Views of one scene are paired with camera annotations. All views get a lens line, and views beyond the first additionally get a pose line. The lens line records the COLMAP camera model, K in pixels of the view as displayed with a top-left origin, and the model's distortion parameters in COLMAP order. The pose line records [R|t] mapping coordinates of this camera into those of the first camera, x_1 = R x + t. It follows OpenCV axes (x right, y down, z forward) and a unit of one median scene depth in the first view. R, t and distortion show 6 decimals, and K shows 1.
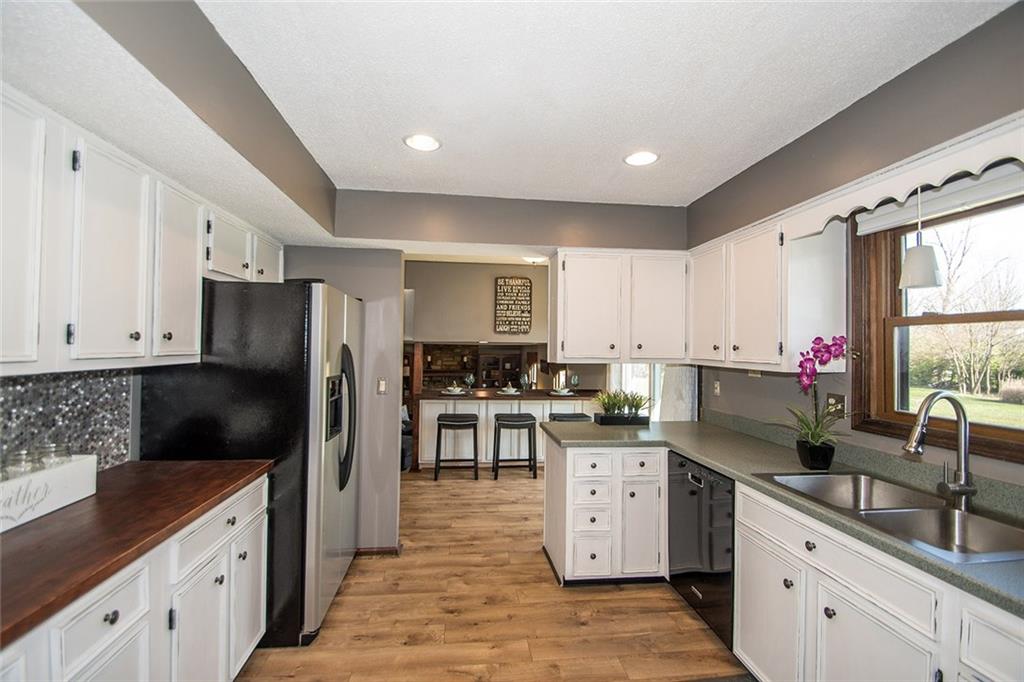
lens RADIAL K [[453.2, 0, 507.3], [0, 453.2, 340.2], [0, 0, 1]] dist [0.010493, -0.014318]
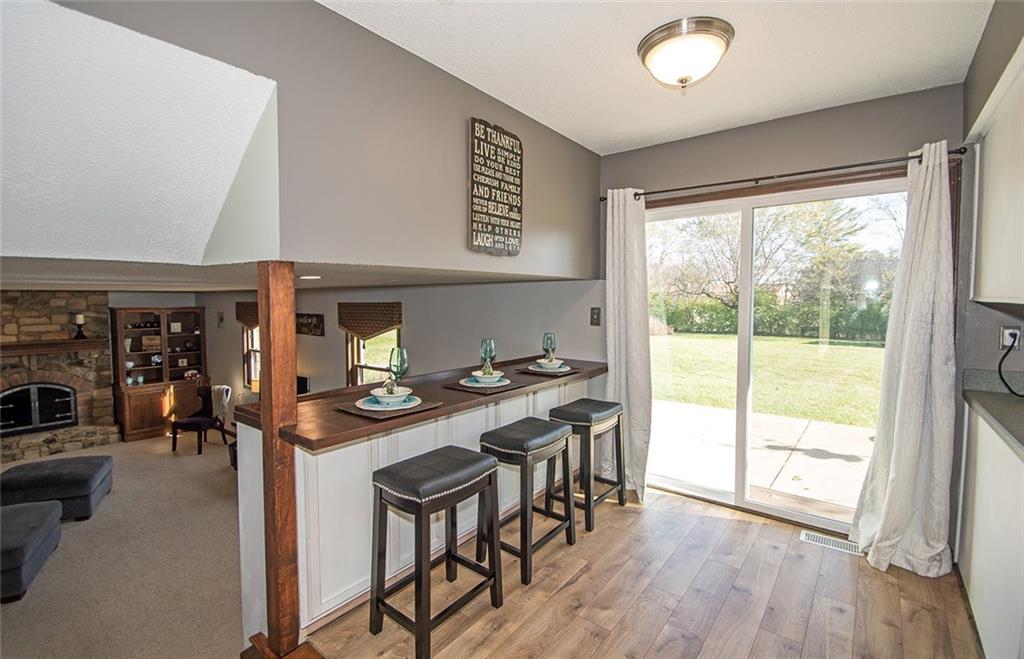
lens RADIAL K [[460.4, 0, 513.0], [0, 460.4, 324.9], [0, 0, 1]] dist [0.001710, -0.009703]
pose [[0.692824, -0.053493, 0.719120, -0.315523], [0.000261, 0.997263, 0.073932, 0.023152], [-0.721107, -0.051034, 0.690942, 0.660993]]
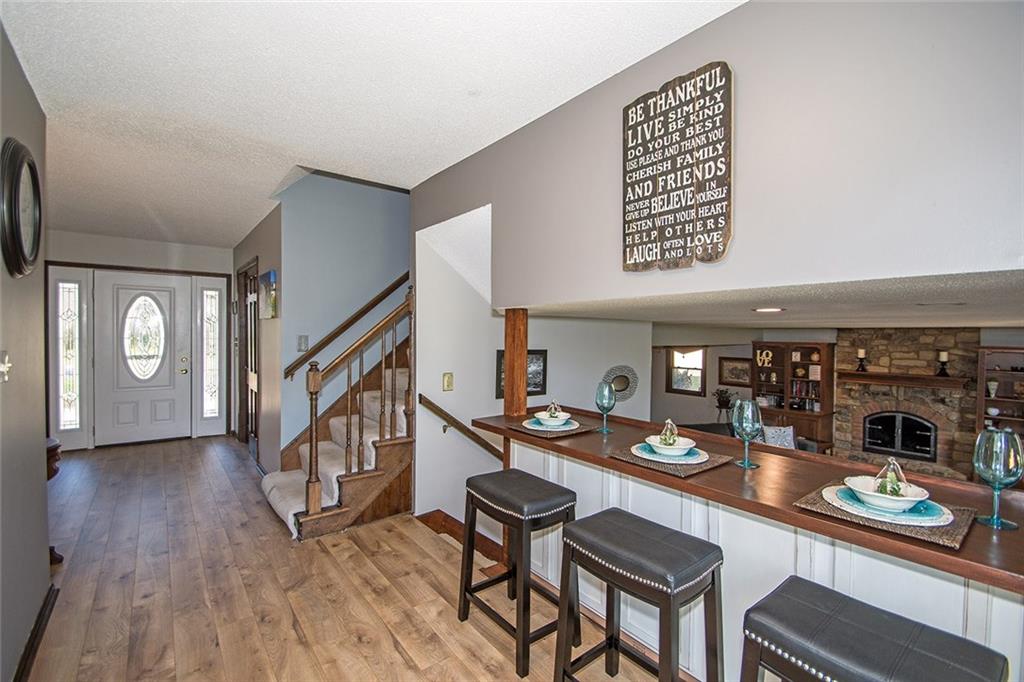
lens RADIAL K [[453.2, 0, 507.3], [0, 453.2, 340.2], [0, 0, 1]] dist [0.010493, -0.014318]
pose [[0.522378, 0.003393, -0.852707, 0.219129], [0.010033, 0.999898, 0.010125, 0.031740], [0.852655, -0.013845, 0.522291, 0.739703]]
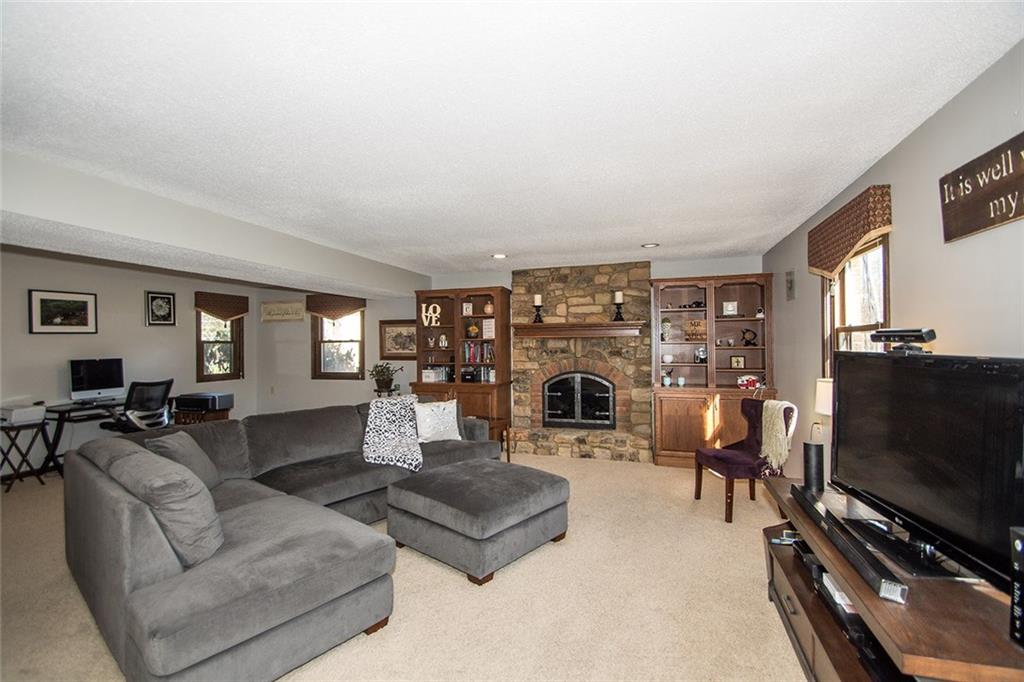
lens RADIAL K [[453.2, 0, 507.3], [0, 453.2, 340.2], [0, 0, 1]] dist [0.010493, -0.014318]
pose [[0.908417, -0.028619, -0.417084, -0.028350], [0.029489, 0.999556, -0.004359, 0.200393], [0.417023, -0.008339, 0.908858, 1.405553]]
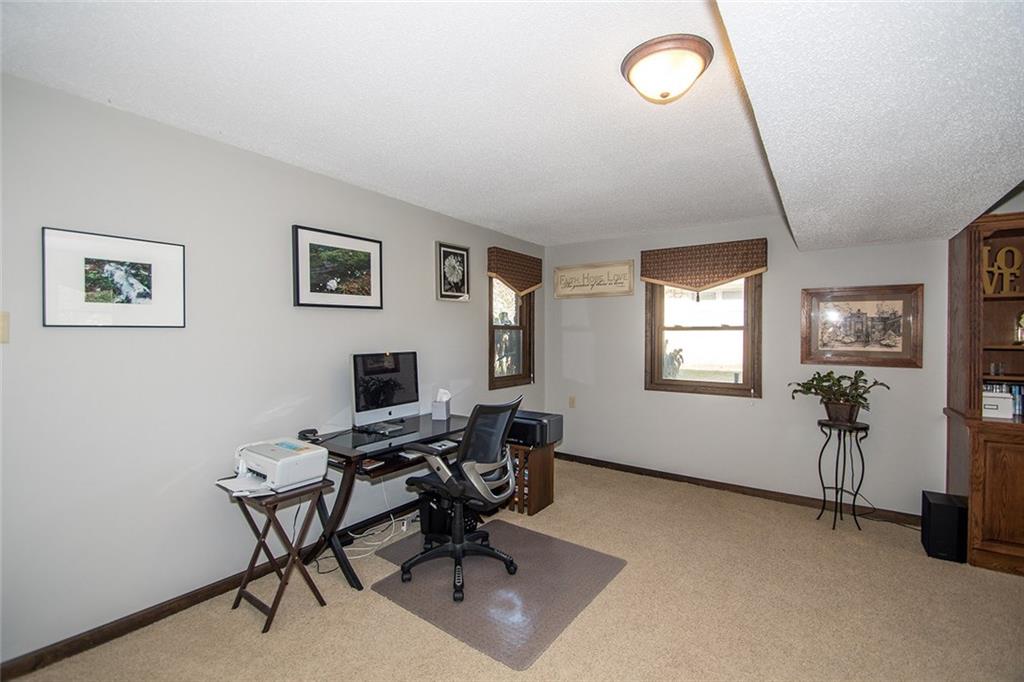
lens RADIAL K [[464.7, 0, 512.0], [0, 464.7, 341.0], [0, 0, 1]] dist [0.027159, -0.015003]
pose [[0.745440, -0.004915, -0.666555, -0.758710], [0.016124, 0.999813, 0.010660, 0.191732], [0.666378, -0.018694, 0.745380, 1.603389]]
